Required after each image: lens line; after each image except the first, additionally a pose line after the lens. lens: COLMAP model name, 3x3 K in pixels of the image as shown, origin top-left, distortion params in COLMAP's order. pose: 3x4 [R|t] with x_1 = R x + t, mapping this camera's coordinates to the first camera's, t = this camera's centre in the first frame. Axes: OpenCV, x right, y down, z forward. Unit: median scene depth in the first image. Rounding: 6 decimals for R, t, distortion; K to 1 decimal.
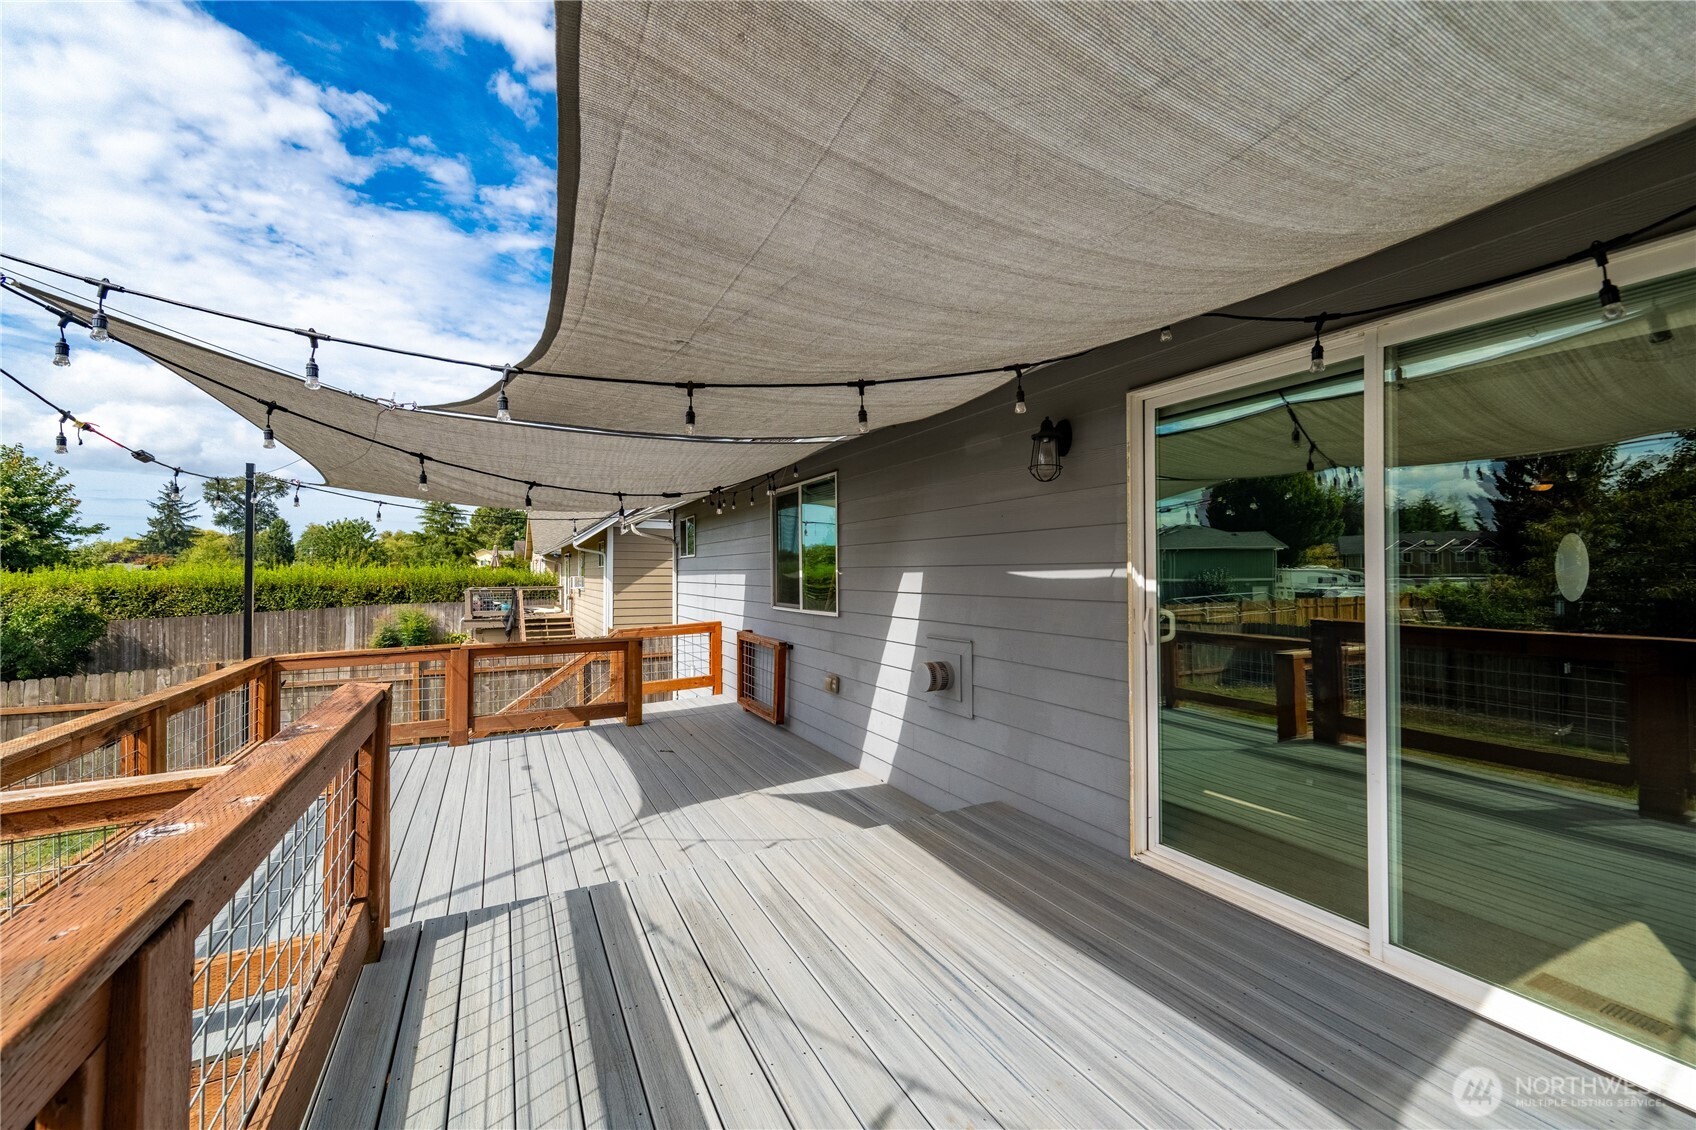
lens RADIAL K [[665.5, 0, 848.0], [0, 665.5, 565.0], [0, 0, 1]] dist [0.000890, -0.000133]
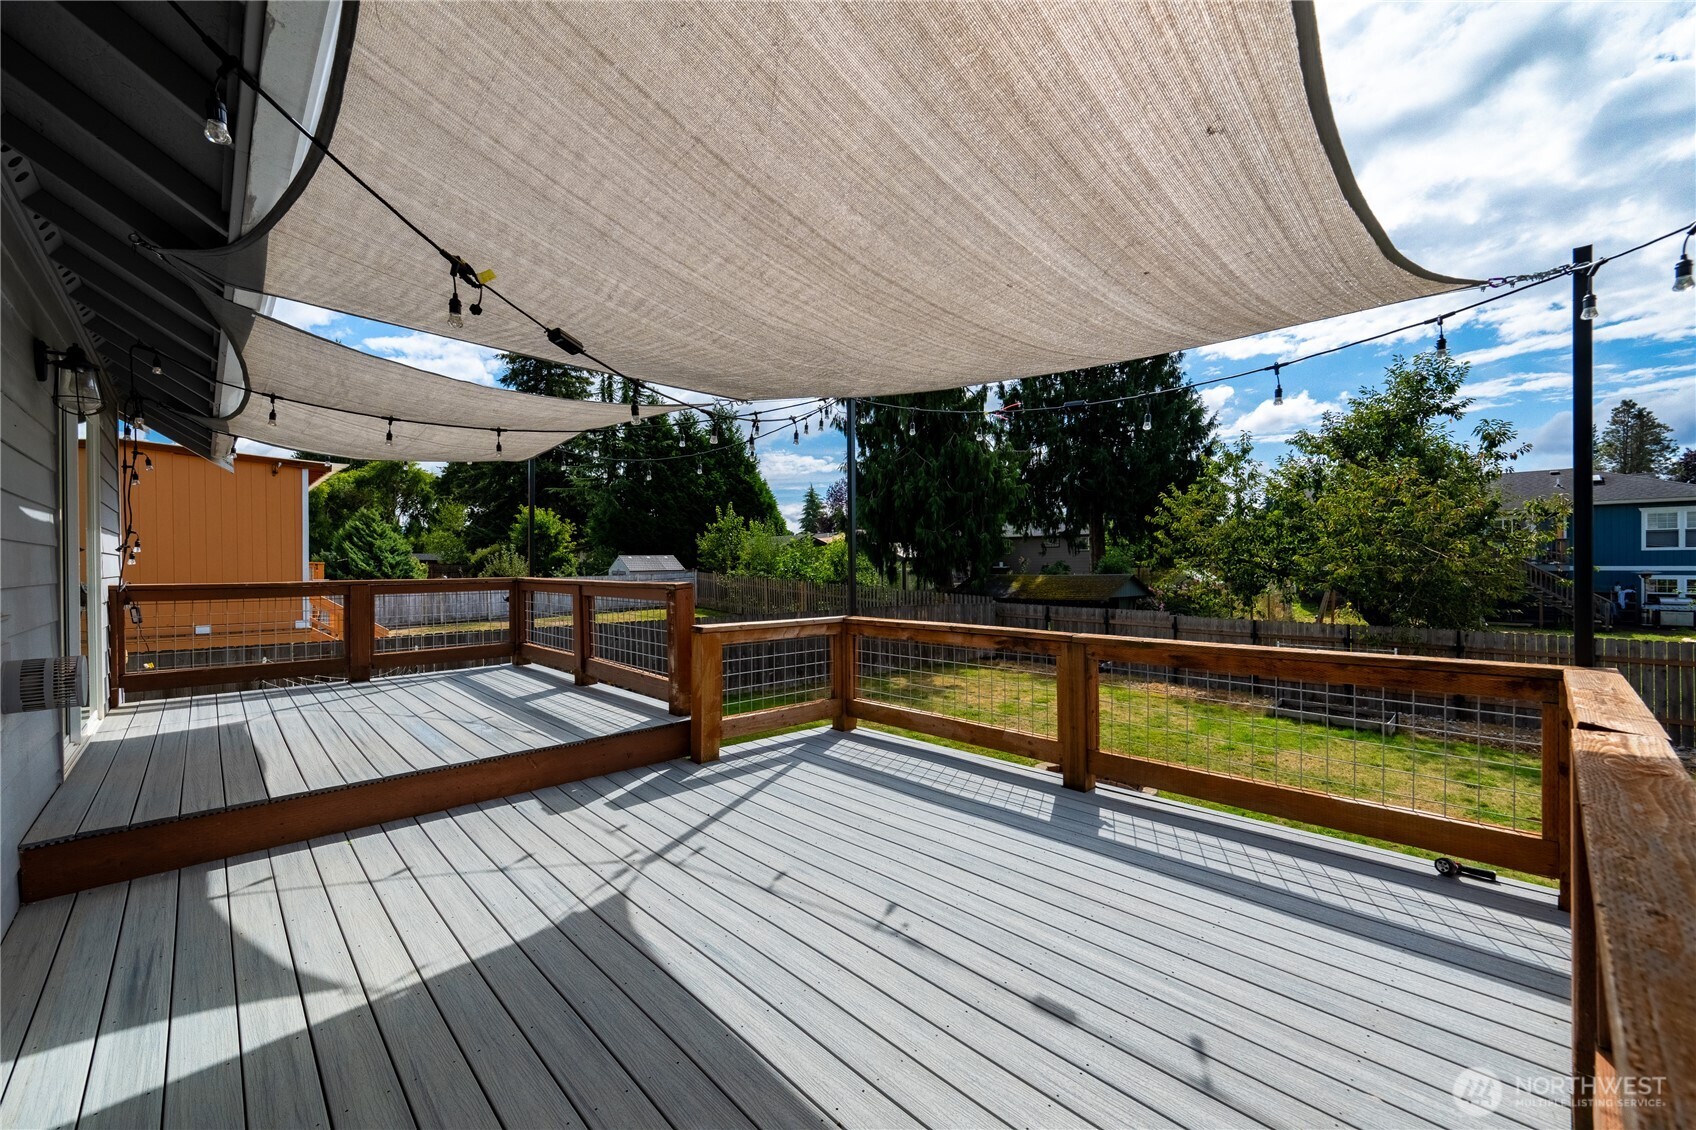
lens RADIAL K [[691.8, 0, 848.0], [0, 691.8, 565.0], [0, 0, 1]] dist [-0.000082, -0.000200]
pose [[-0.964692, 0.012892, -0.263066, -0.140715], [0.016260, 0.999811, -0.010629, 0.034095], [0.262880, -0.014531, -0.964719, 0.666382]]
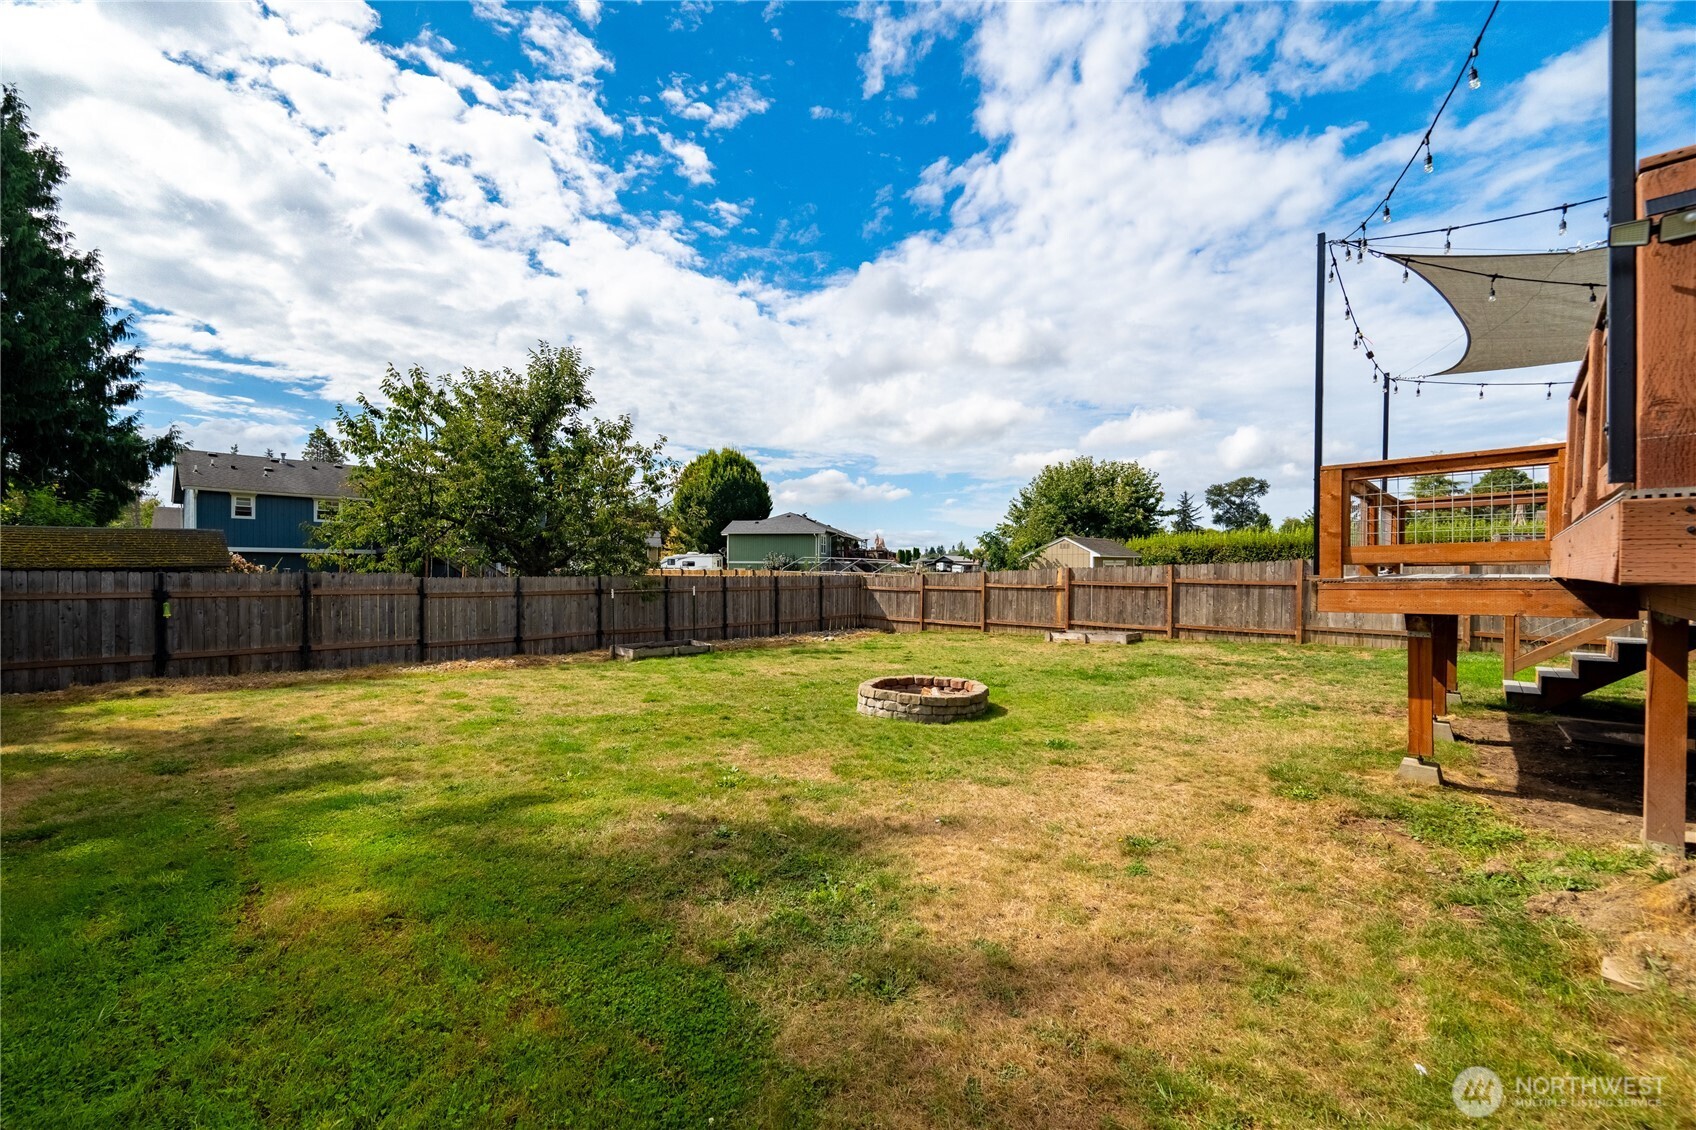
lens RADIAL K [[665.5, 0, 848.0], [0, 665.5, 565.0], [0, 0, 1]] dist [0.000890, -0.000133]
pose [[0.308939, 0.000753, -0.951081, 0.082863], [0.007363, 0.999968, 0.003183, 0.135373], [0.951053, -0.007986, 0.308924, -0.314905]]
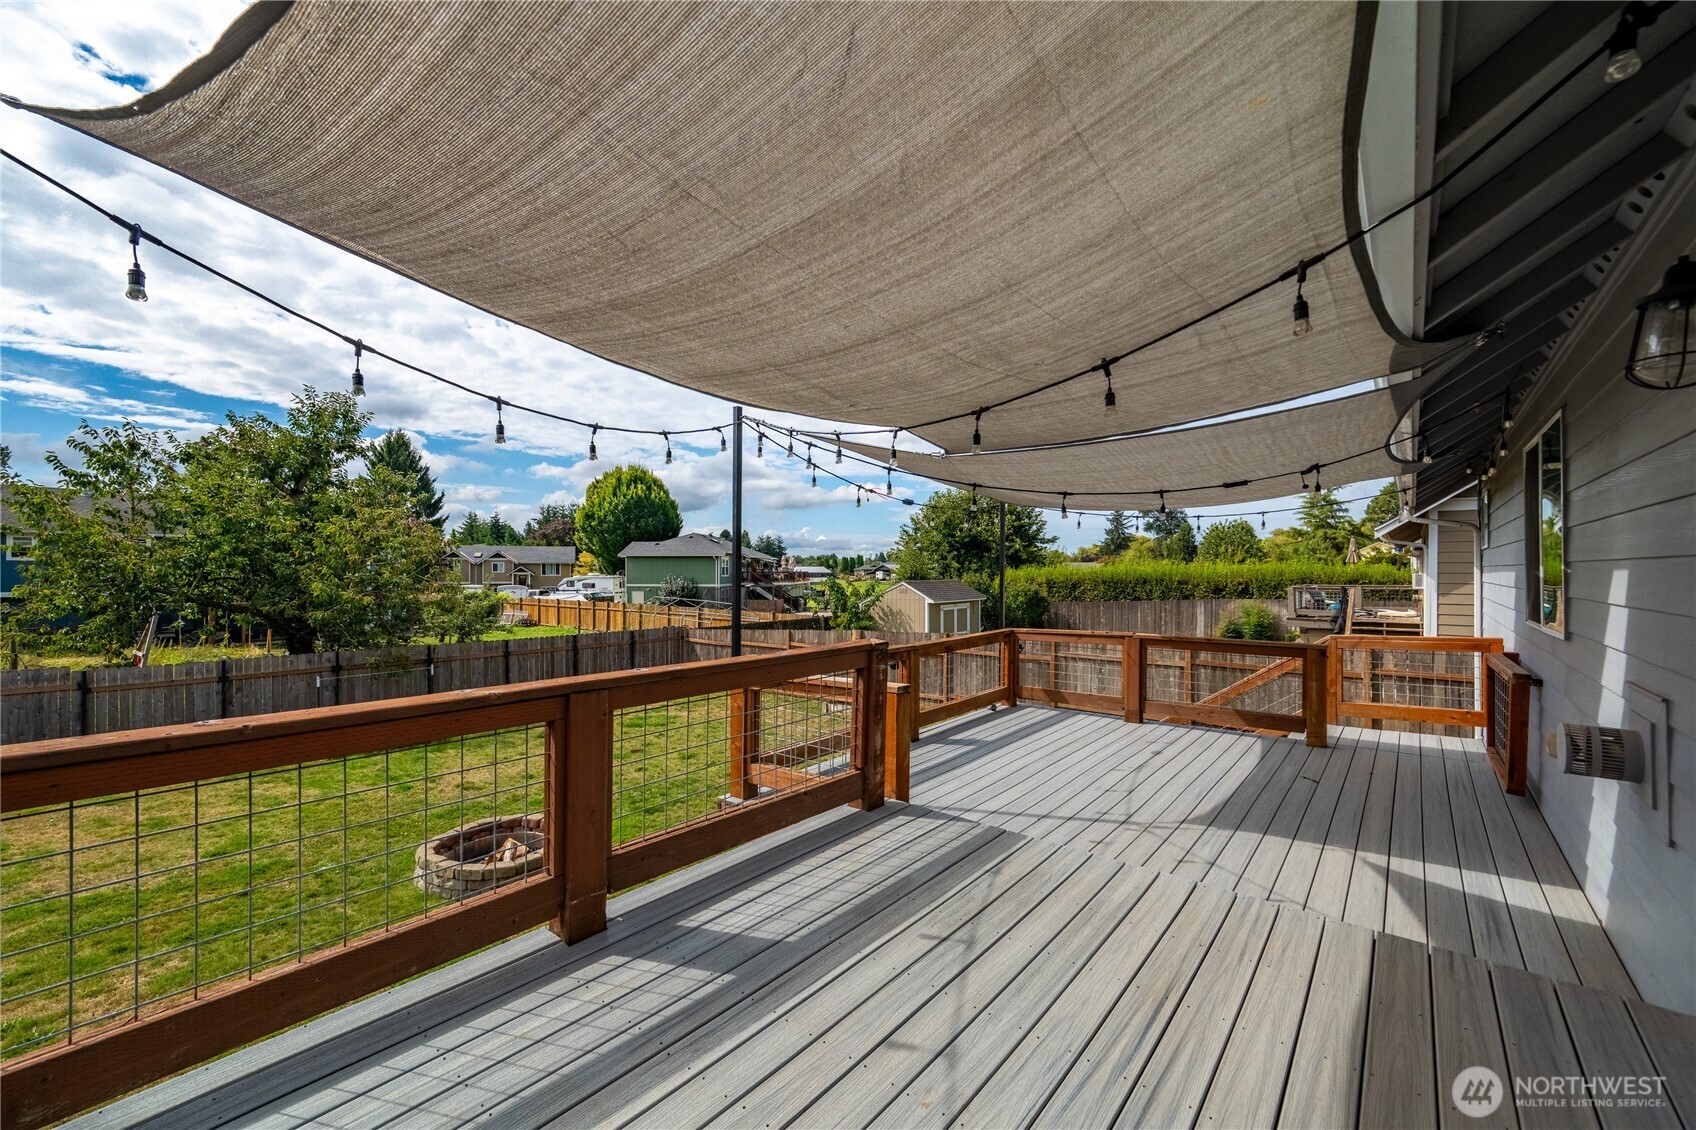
lens RADIAL K [[665.5, 0, 848.0], [0, 665.5, 565.0], [0, 0, 1]] dist [0.000890, -0.000133]
pose [[0.375696, -0.006956, -0.926717, 0.160462], [0.012230, 0.999922, -0.002548, 0.000379], [0.926662, -0.010377, 0.375752, 0.072916]]
